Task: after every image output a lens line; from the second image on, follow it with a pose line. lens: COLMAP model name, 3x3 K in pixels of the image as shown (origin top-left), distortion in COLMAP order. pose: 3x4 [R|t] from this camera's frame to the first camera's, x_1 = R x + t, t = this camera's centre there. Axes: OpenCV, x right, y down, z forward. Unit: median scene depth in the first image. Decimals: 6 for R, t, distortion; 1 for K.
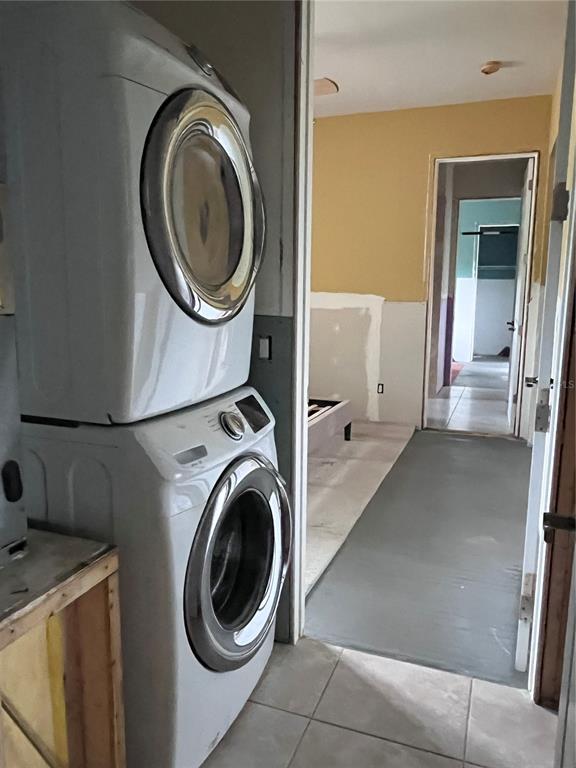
lens RADIAL K [[572.2, 0, 294.3], [0, 572.2, 382.2], [0, 0, 1]] dist [0.001010, -0.001444]
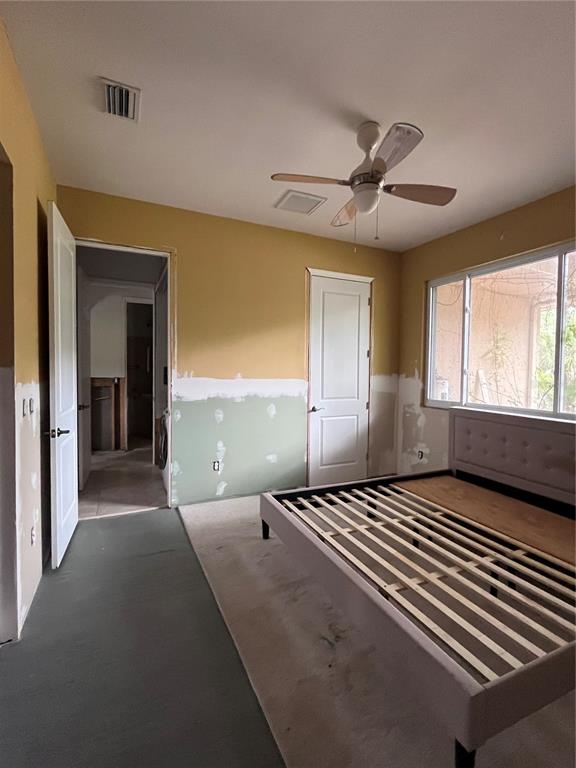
lens RADIAL K [[358.3, 0, 293.3], [0, 358.3, 381.9], [0, 0, 1]] dist [-0.002604, -0.000727]
pose [[-0.697589, 0.008250, -0.716450, 0.307197], [-0.127721, 0.982487, 0.135672, -0.163440], [0.705022, 0.186149, -0.684319, 0.939010]]
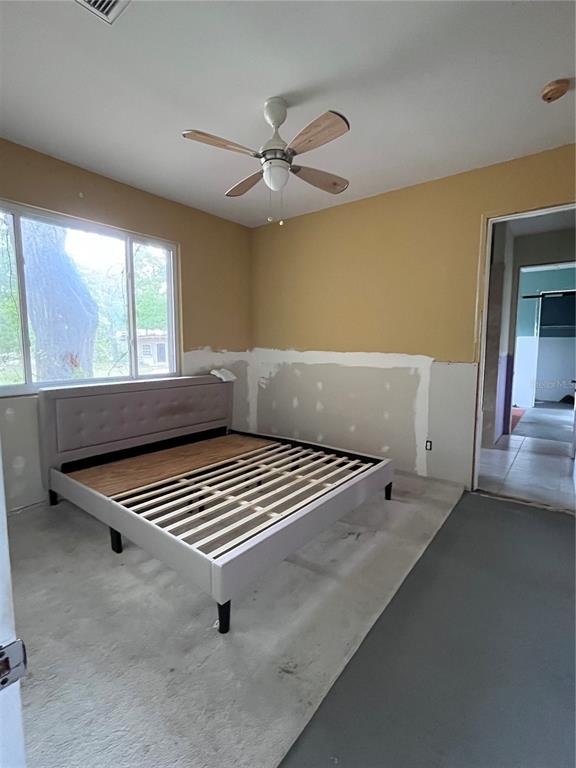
lens RADIAL K [[358.3, 0, 293.3], [0, 358.3, 381.9], [0, 0, 1]] dist [-0.002604, -0.000727]
pose [[0.956611, 0.024112, -0.290369, 0.100891], [-0.040252, 0.997951, -0.049741, -0.060966], [0.288575, 0.059271, 0.955621, 0.302720]]
